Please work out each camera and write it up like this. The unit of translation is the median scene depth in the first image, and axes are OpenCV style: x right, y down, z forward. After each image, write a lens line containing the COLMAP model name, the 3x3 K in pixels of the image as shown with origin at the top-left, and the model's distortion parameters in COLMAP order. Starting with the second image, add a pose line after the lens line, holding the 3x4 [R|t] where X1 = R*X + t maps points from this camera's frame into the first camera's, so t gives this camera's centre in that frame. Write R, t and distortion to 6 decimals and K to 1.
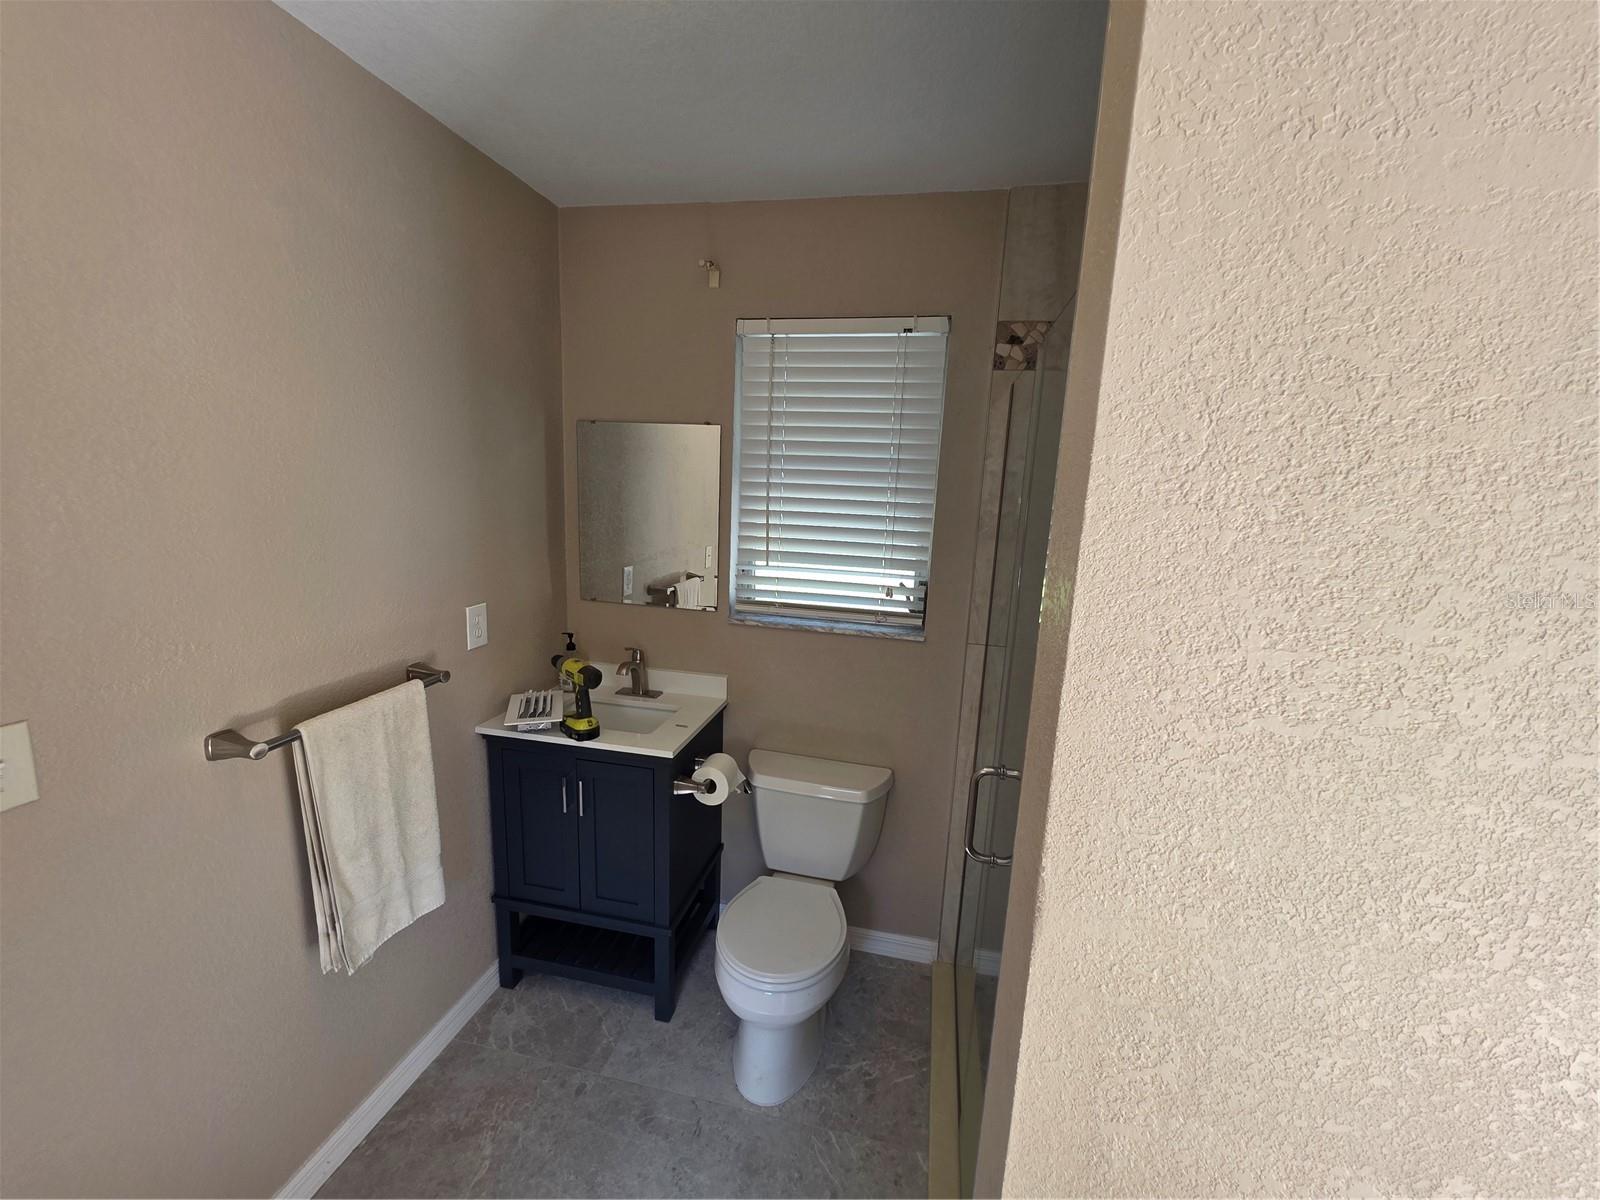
lens RADIAL K [[638.5, 0, 801.9], [0, 638.5, 602.6], [0, 0, 1]] dist [-0.000604, -0.000052]
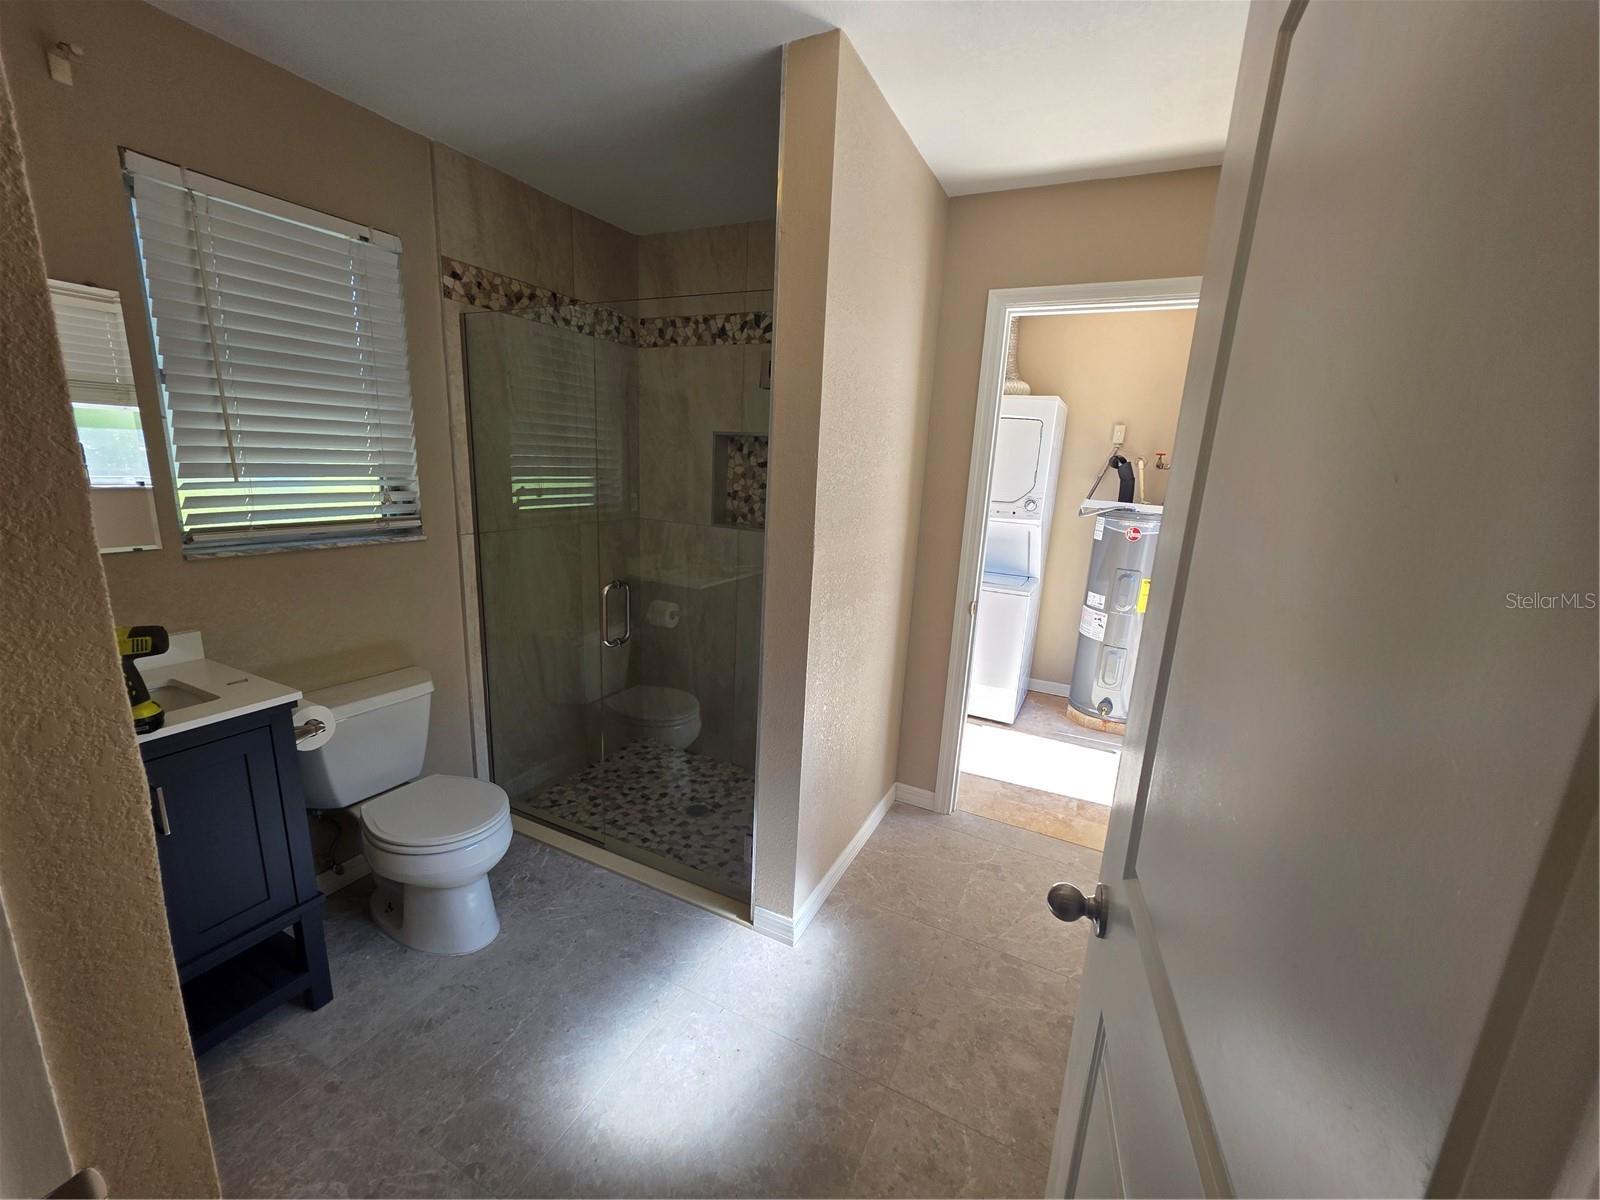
lens RADIAL K [[638.5, 0, 801.9], [0, 638.5, 602.6], [0, 0, 1]] dist [-0.000604, -0.000052]
pose [[0.252311, -0.243440, 0.936523, -0.778167], [0.141841, 0.966687, 0.213067, 0.024066], [-0.957194, 0.079078, 0.278435, 0.080745]]
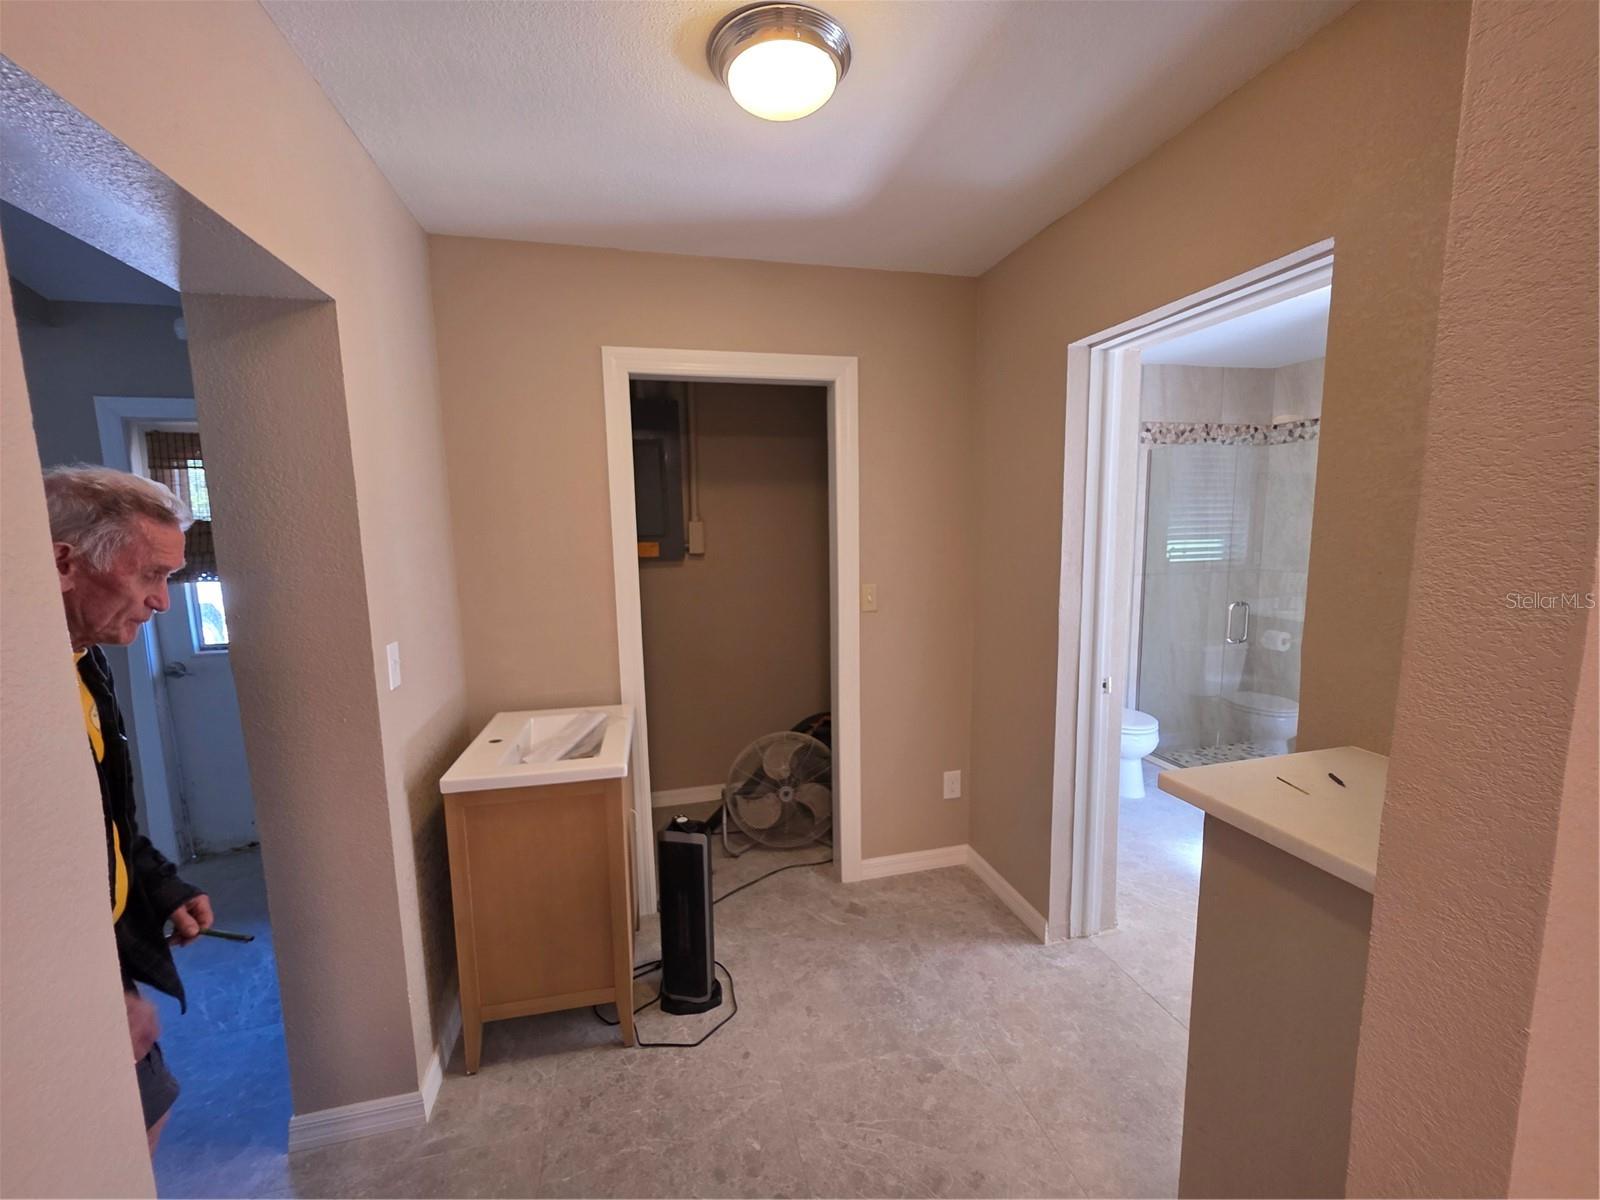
lens RADIAL K [[638.5, 0, 801.9], [0, 638.5, 602.6], [0, 0, 1]] dist [-0.000604, -0.000052]
pose [[0.901059, -0.111125, 0.419219, -1.677780], [0.134623, 0.990535, -0.026786, 0.066878], [-0.412274, 0.080572, 0.907490, -0.428640]]
